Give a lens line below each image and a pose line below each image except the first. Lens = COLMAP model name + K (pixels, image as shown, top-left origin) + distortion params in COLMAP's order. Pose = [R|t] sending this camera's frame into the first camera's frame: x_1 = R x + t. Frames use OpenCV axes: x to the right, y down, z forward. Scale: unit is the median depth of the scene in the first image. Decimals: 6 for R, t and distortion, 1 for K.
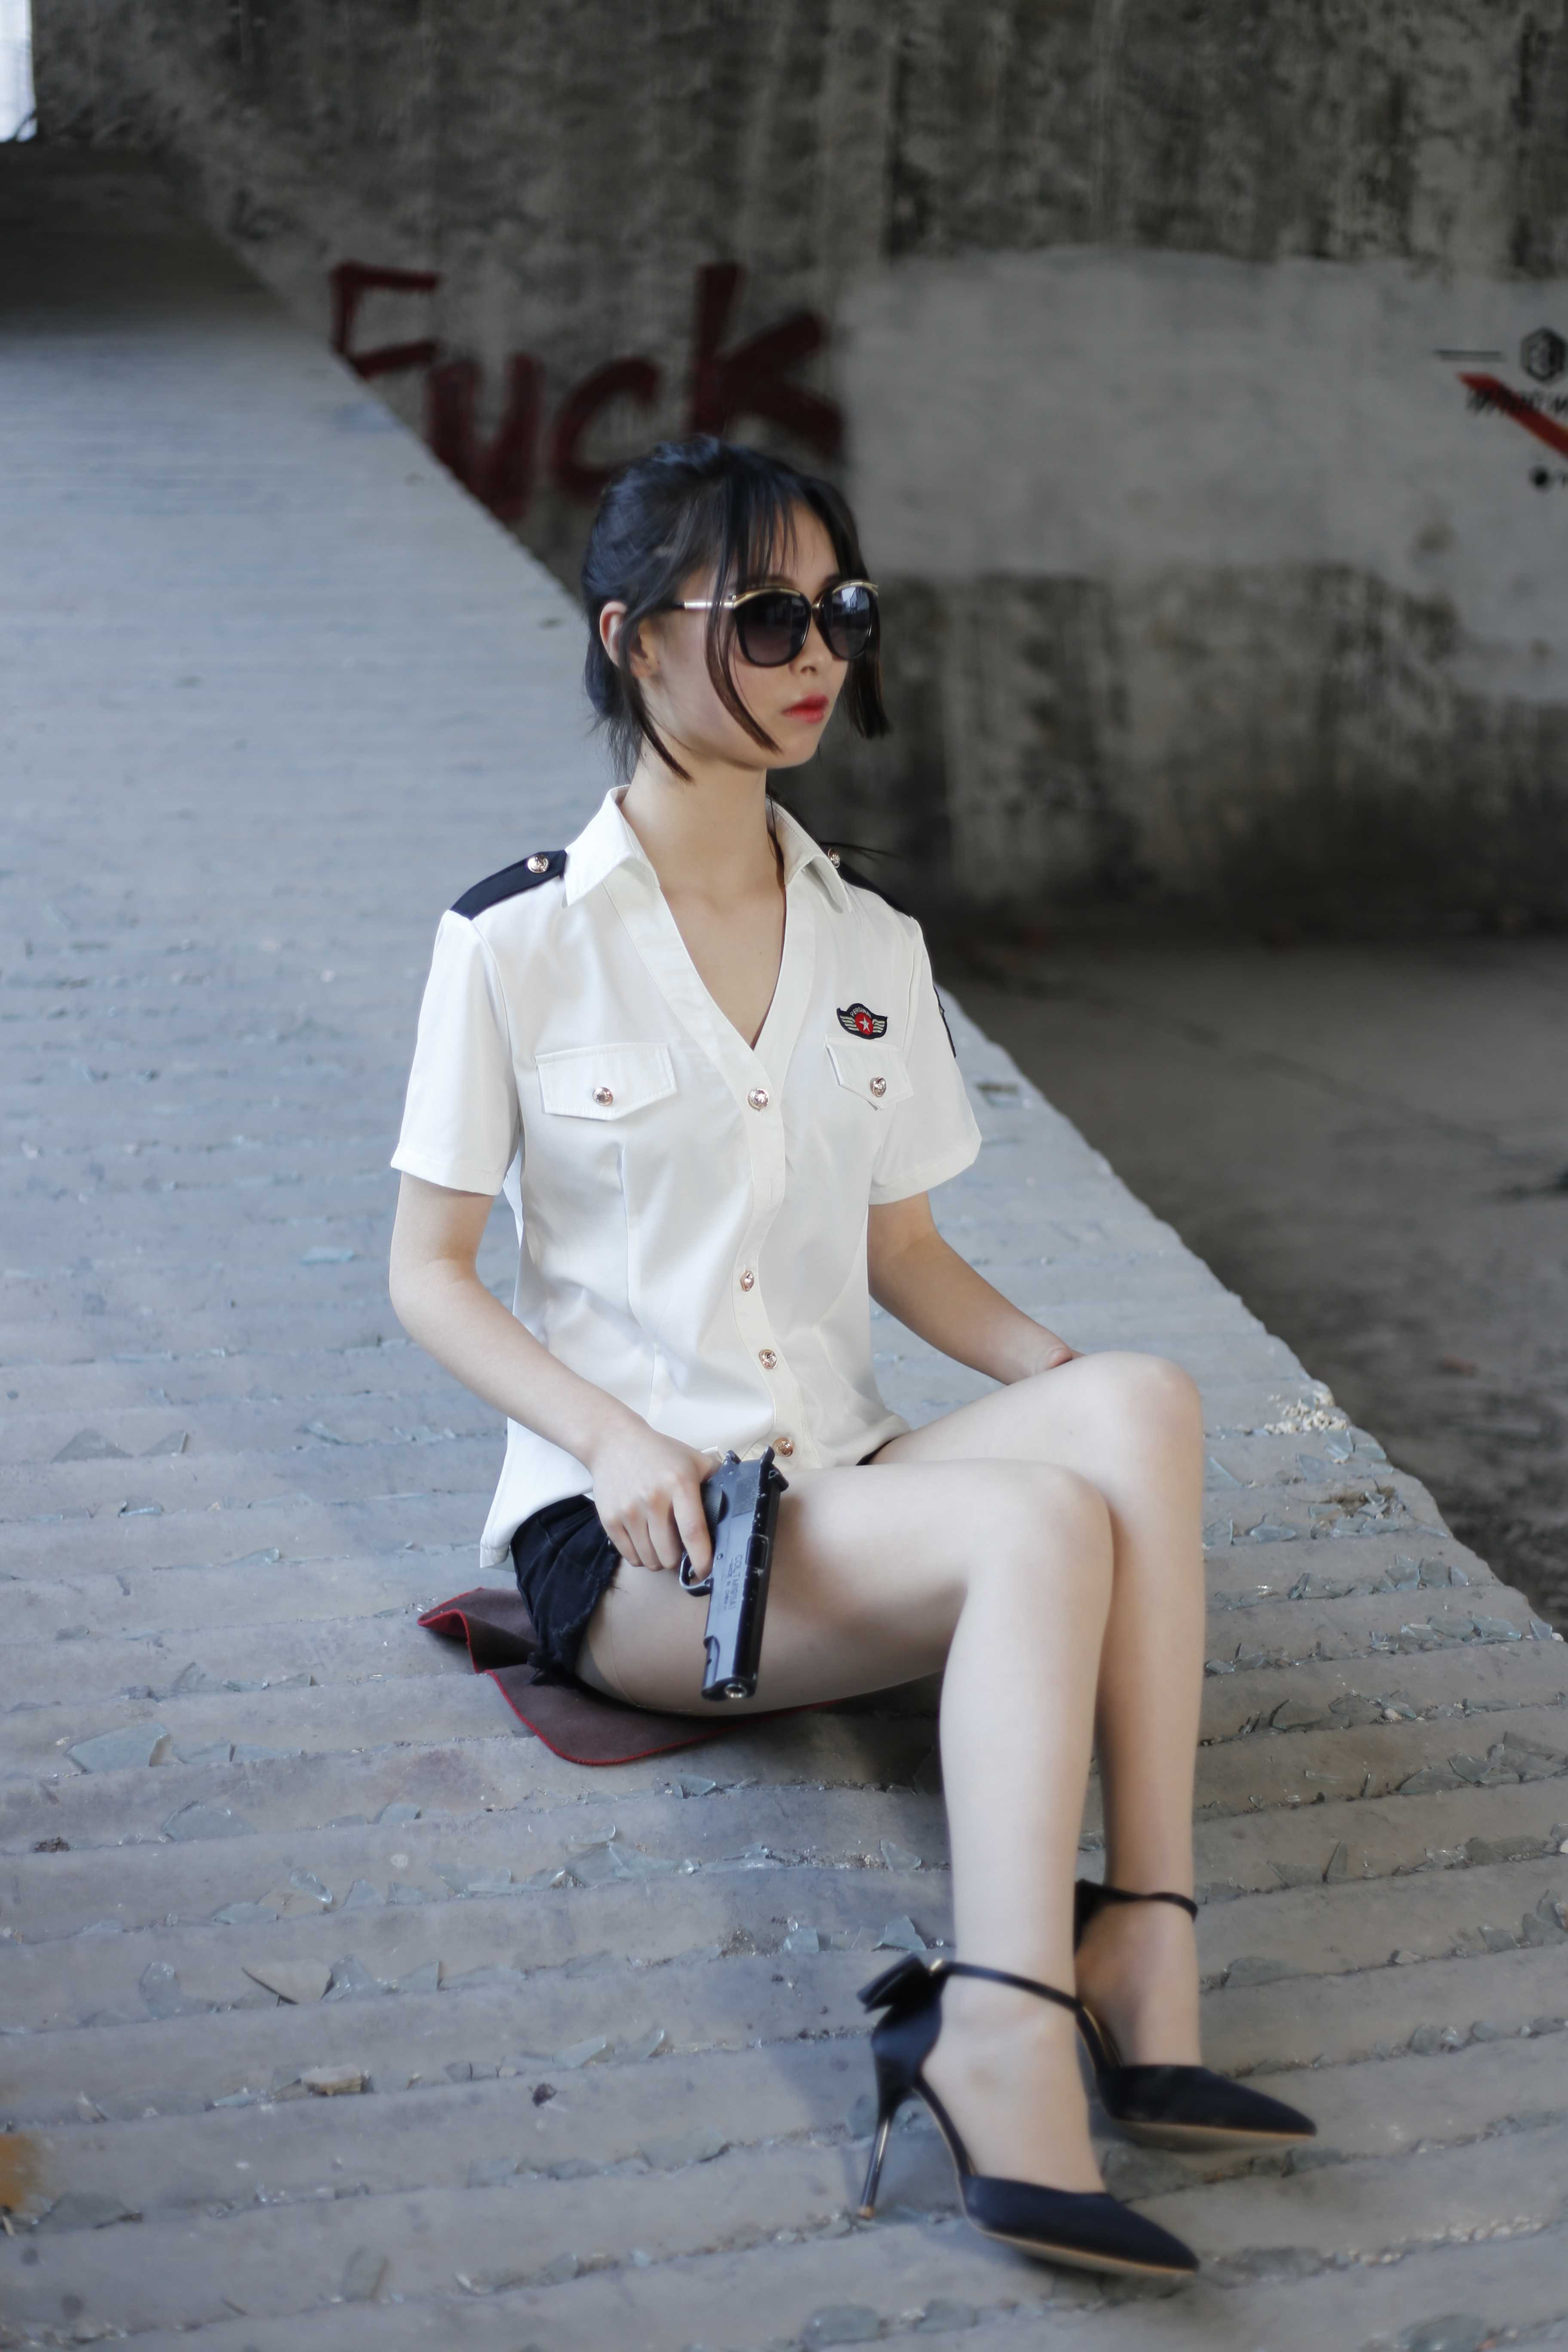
lens RADIAL K [[3364.0, 0, 785.0], [0, 3364.0, 1312.1], [0, 0, 1]] dist [-0.124290, 0.069576]
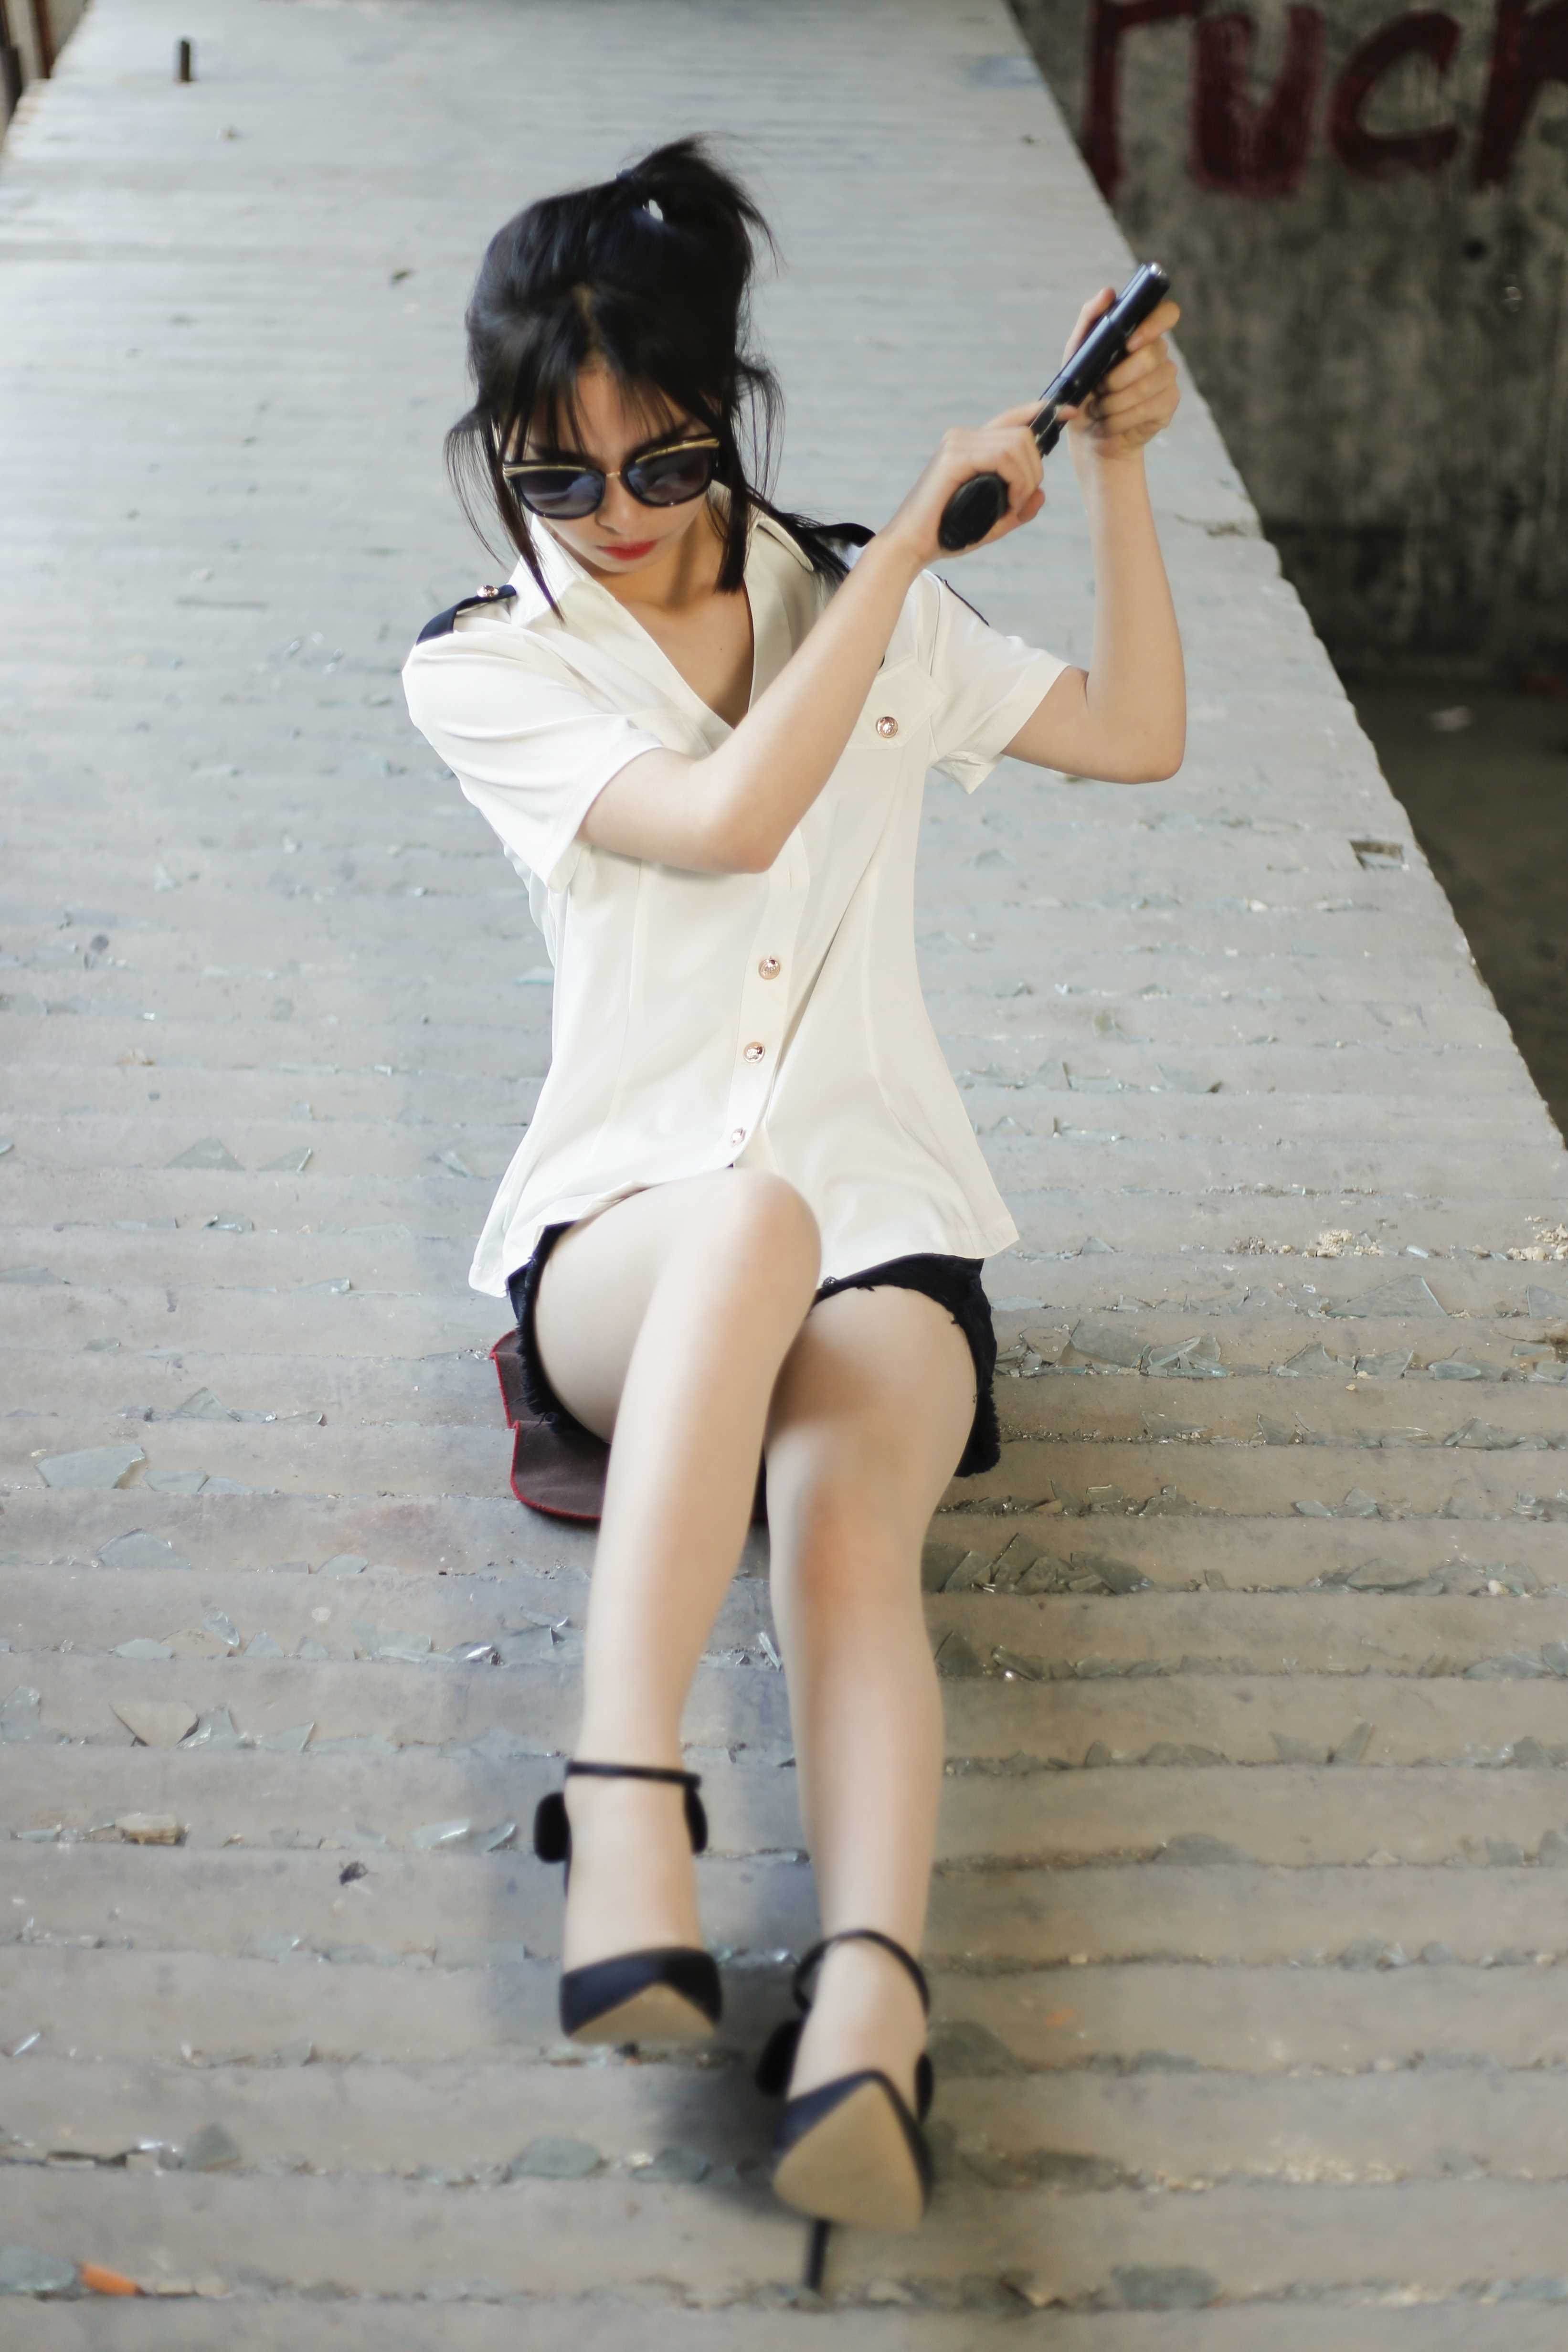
lens RADIAL K [[3764.3, 0, 731.4], [0, 3764.3, 1174.8], [0, 0, 1]] dist [-0.117767, 0.050941]
pose [[0.962464, 0.086172, -0.257367, 0.240588], [-0.079870, 0.996195, 0.034862, -0.003636], [0.259392, -0.012997, 0.965685, 0.019445]]
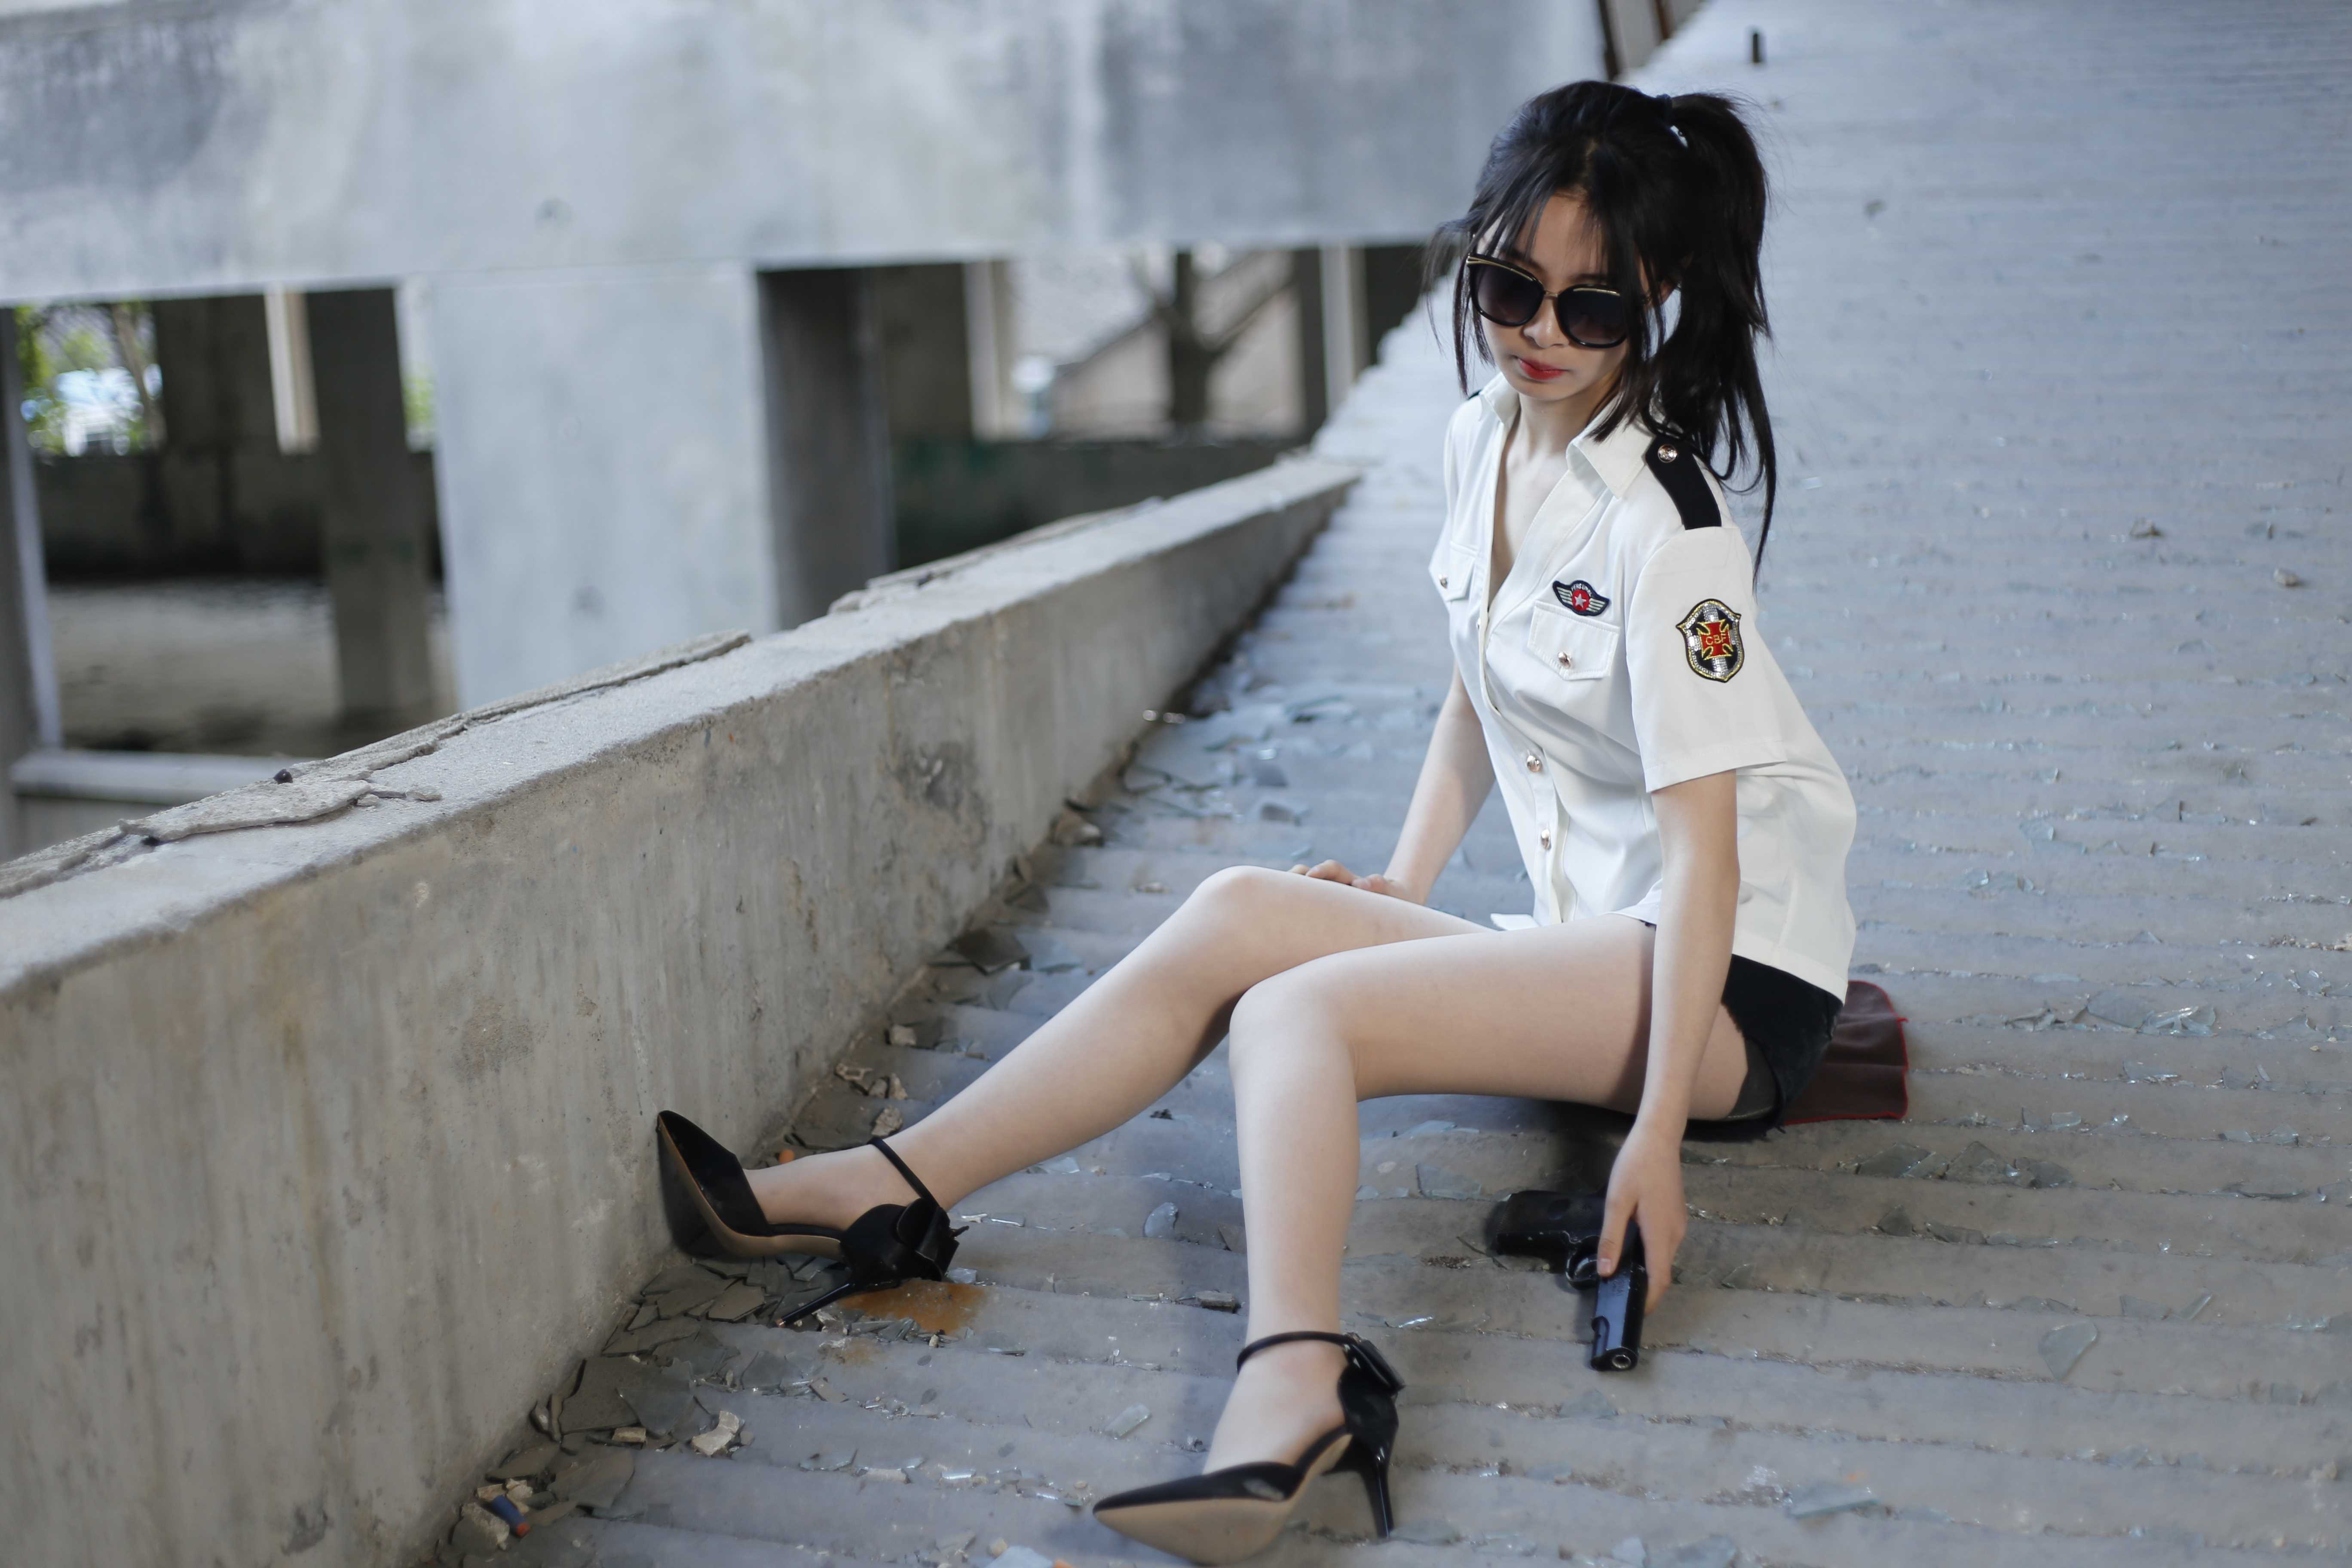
lens RADIAL K [[3364.0, 0, 1176.0], [0, 3364.0, 784.0], [0, 0, 1]] dist [-0.124290, 0.069576]
pose [[0.777679, 0.064930, -0.625300, 0.543628], [-0.093637, 0.995520, -0.013082, 0.042722], [0.621649, 0.068725, 0.780275, -0.024952]]
